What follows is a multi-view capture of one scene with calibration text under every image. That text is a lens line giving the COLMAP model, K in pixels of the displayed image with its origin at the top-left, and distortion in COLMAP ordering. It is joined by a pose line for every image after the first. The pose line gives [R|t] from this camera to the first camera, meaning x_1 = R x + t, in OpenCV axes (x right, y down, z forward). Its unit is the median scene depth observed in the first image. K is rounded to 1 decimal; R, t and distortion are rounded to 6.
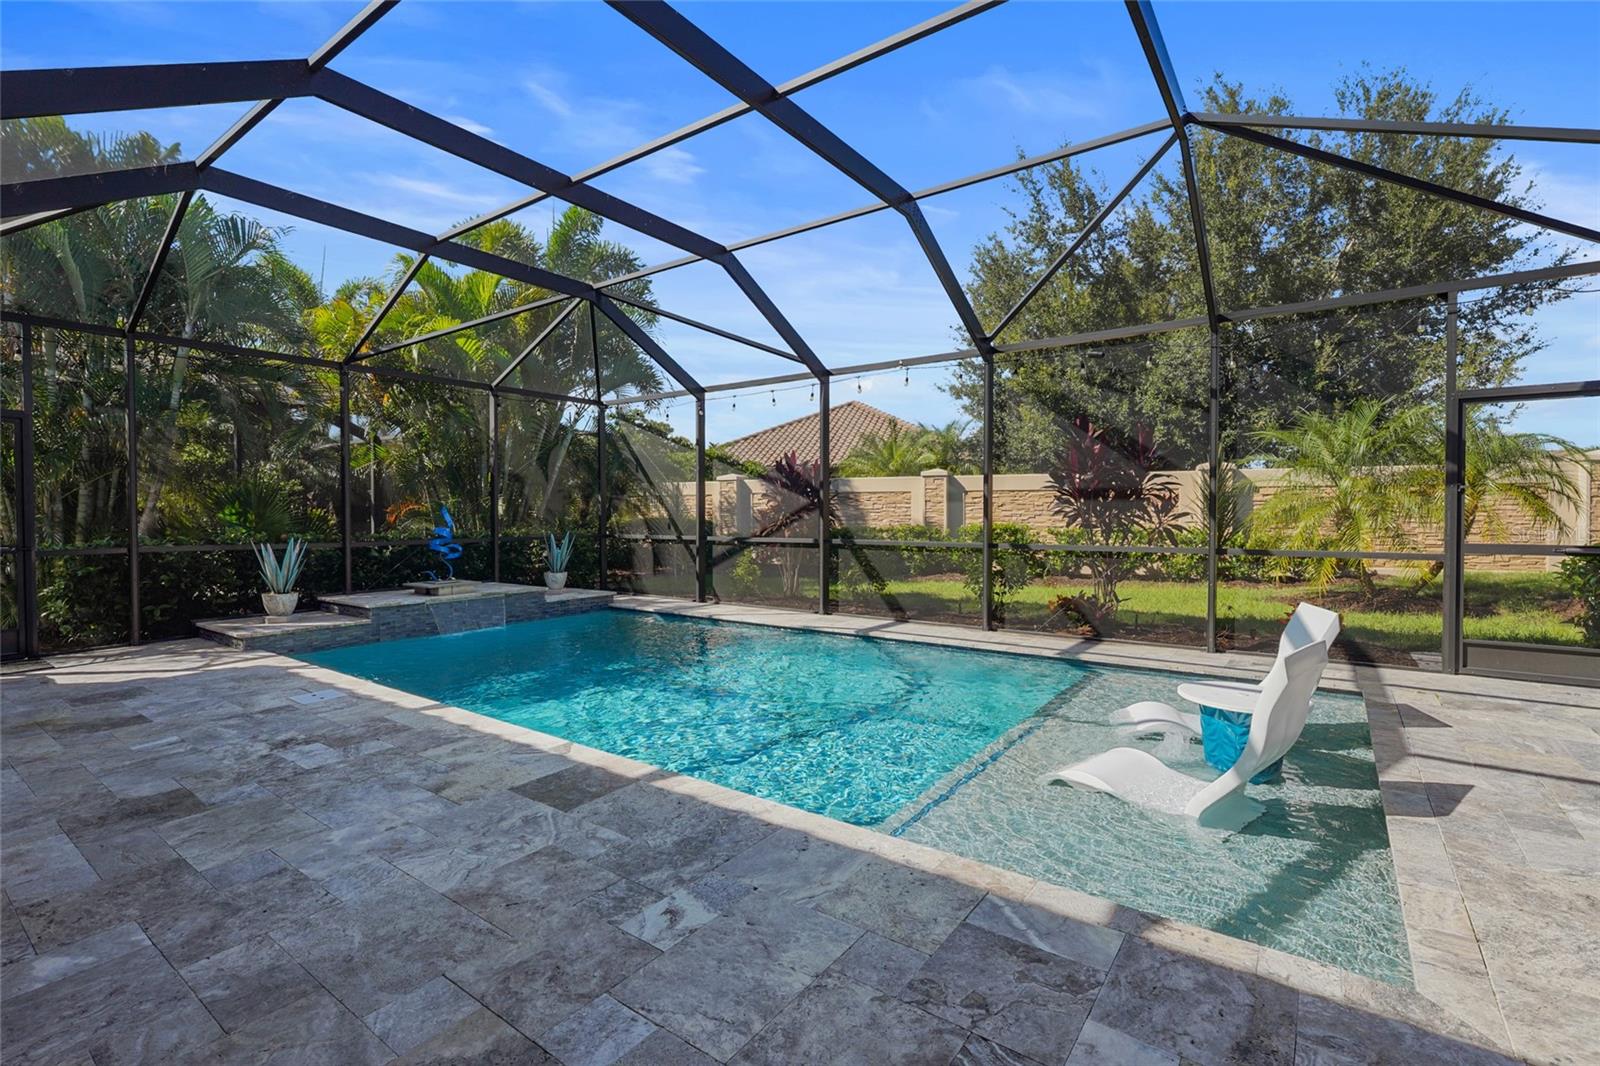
lens RADIAL K [[721.3, 0, 802.5], [0, 721.3, 527.7], [0, 0, 1]] dist [0.000386, -0.000739]
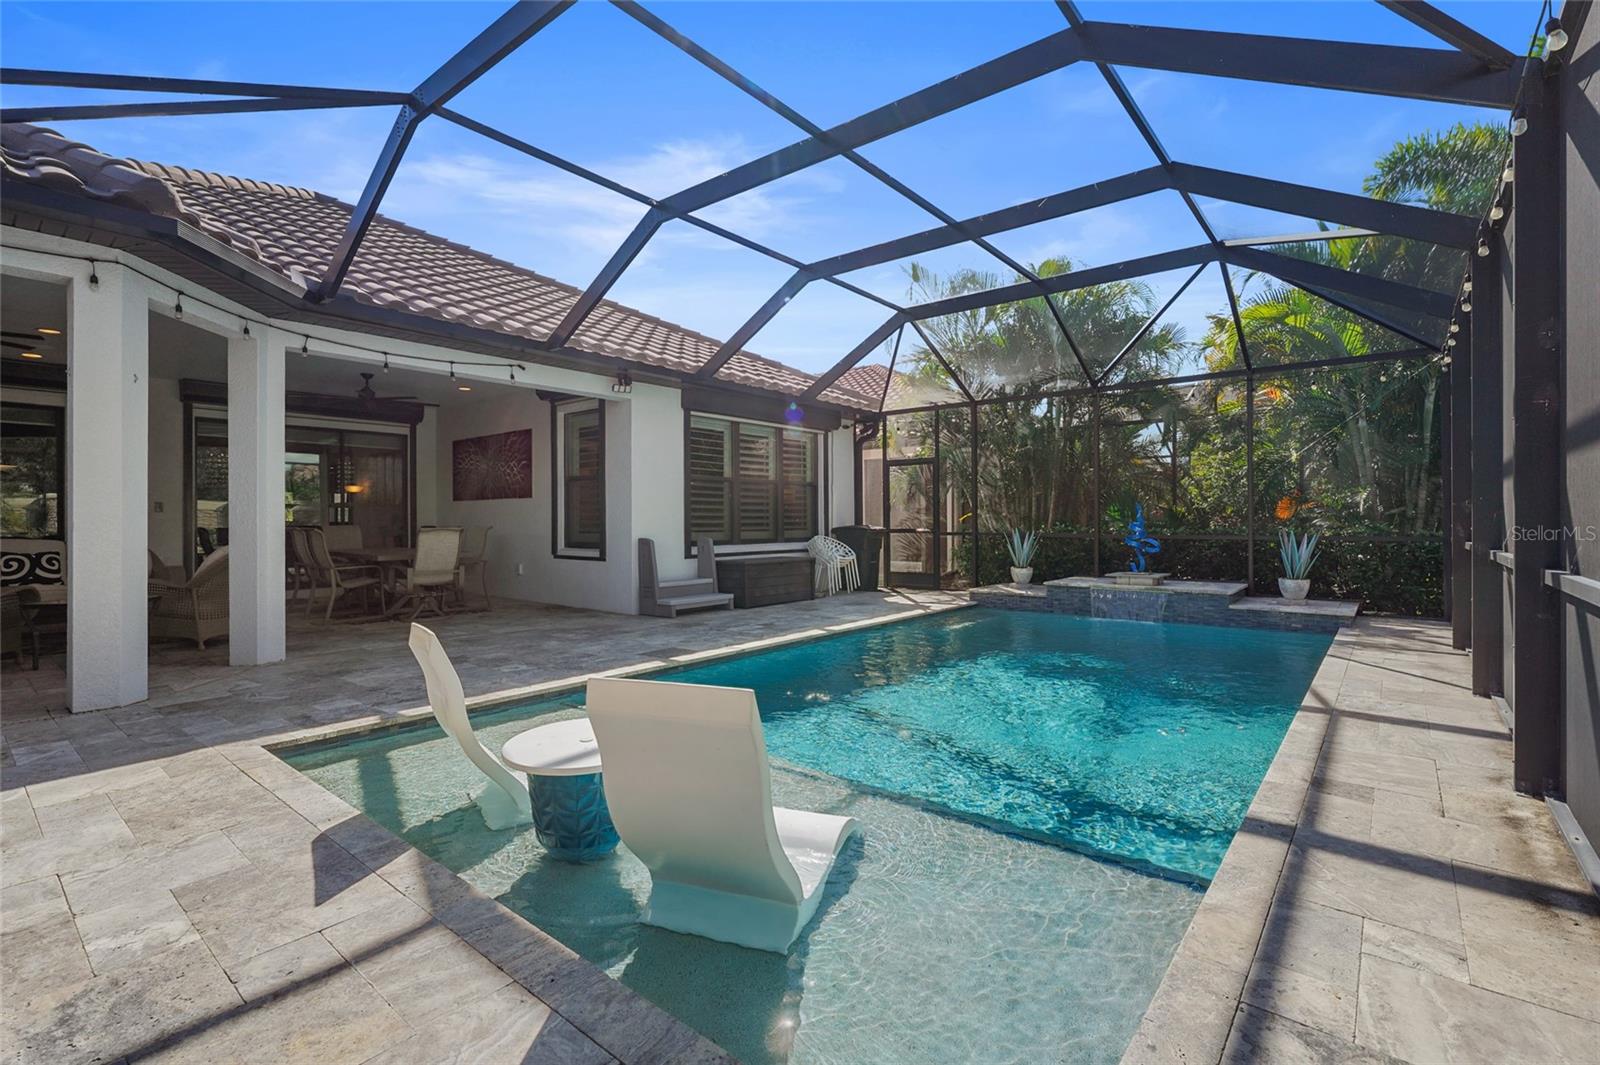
lens RADIAL K [[721.3, 0, 803.1], [0, 721.3, 521.9], [0, 0, 1]] dist [0.000386, -0.000739]
pose [[-0.056985, 0.006176, -0.998356, 1.478976], [-0.013326, 0.999887, 0.006946, -0.005439], [0.998286, 0.013700, -0.056896, 1.398550]]
